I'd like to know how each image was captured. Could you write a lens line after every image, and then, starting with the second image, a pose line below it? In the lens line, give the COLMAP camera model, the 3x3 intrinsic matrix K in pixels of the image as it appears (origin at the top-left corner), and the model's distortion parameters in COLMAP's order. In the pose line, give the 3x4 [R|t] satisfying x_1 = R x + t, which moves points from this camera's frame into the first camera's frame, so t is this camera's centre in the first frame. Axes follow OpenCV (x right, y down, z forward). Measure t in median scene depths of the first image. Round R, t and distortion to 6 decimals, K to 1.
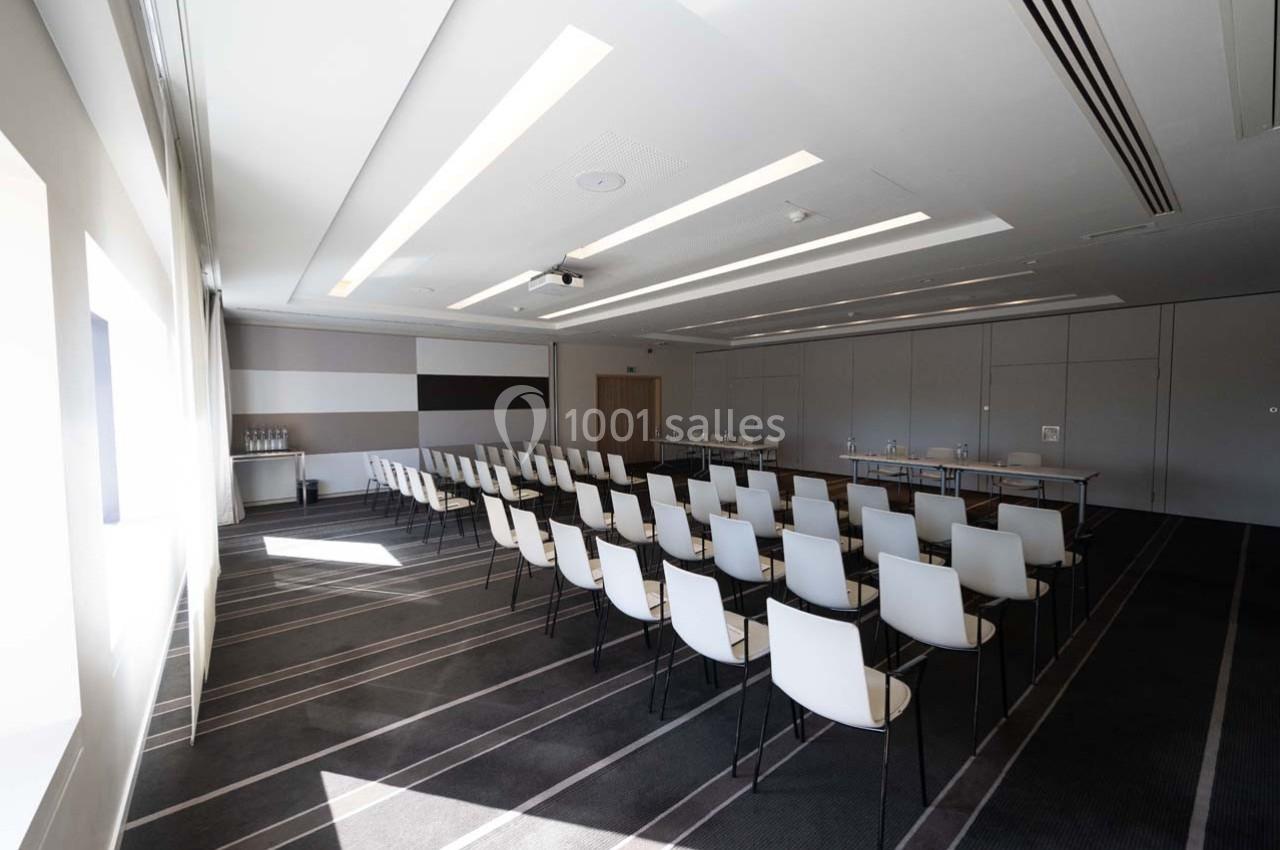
lens RADIAL K [[509.1, 0, 640.4], [0, 509.1, 425.7], [0, 0, 1]] dist [-0.000216, 0.000001]
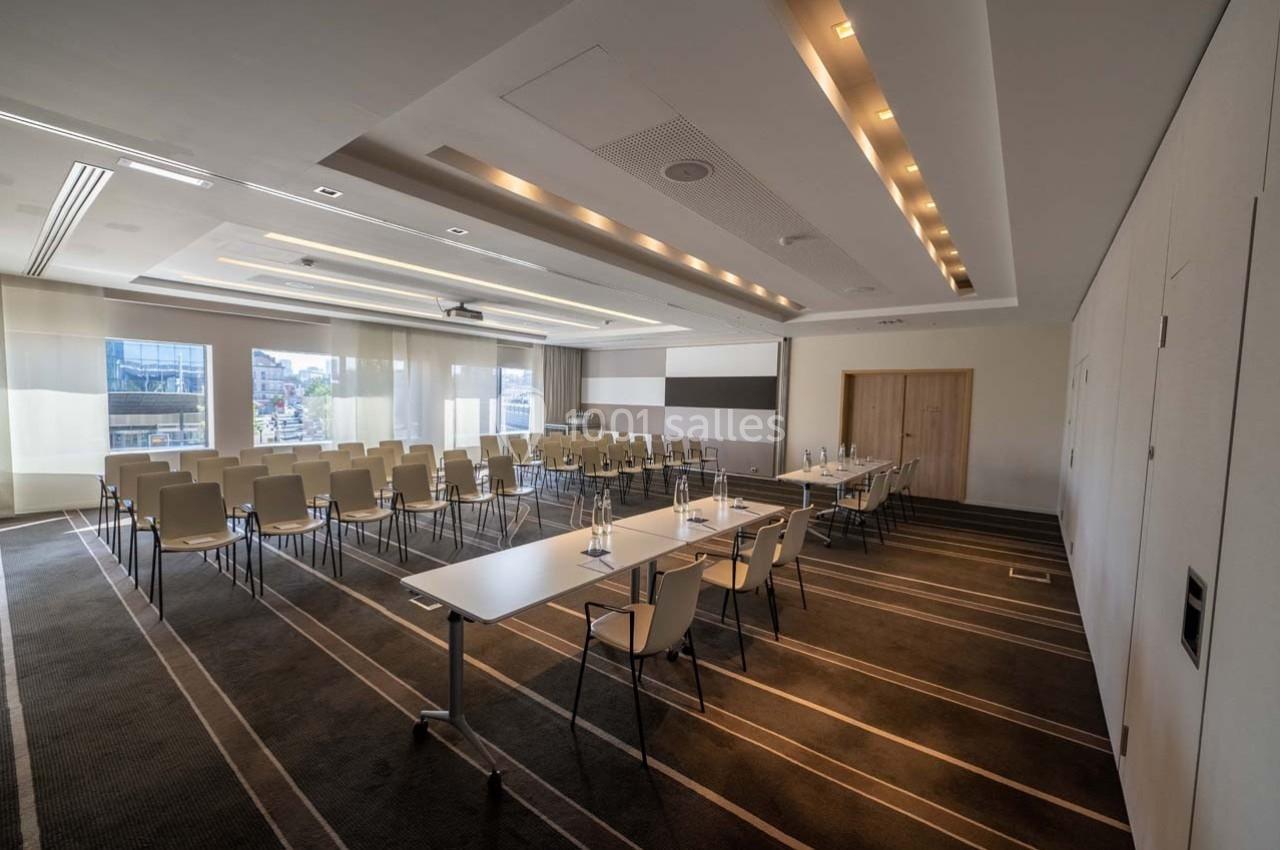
lens RADIAL K [[509.1, 0, 640.3], [0, 509.1, 426.8], [0, 0, 1]] dist [-0.000216, 0.000001]
pose [[0.236898, 0.072754, -0.968807, 0.652225], [-0.077809, 0.995410, 0.055726, -0.037964], [0.968414, 0.062181, 0.241472, 0.552761]]
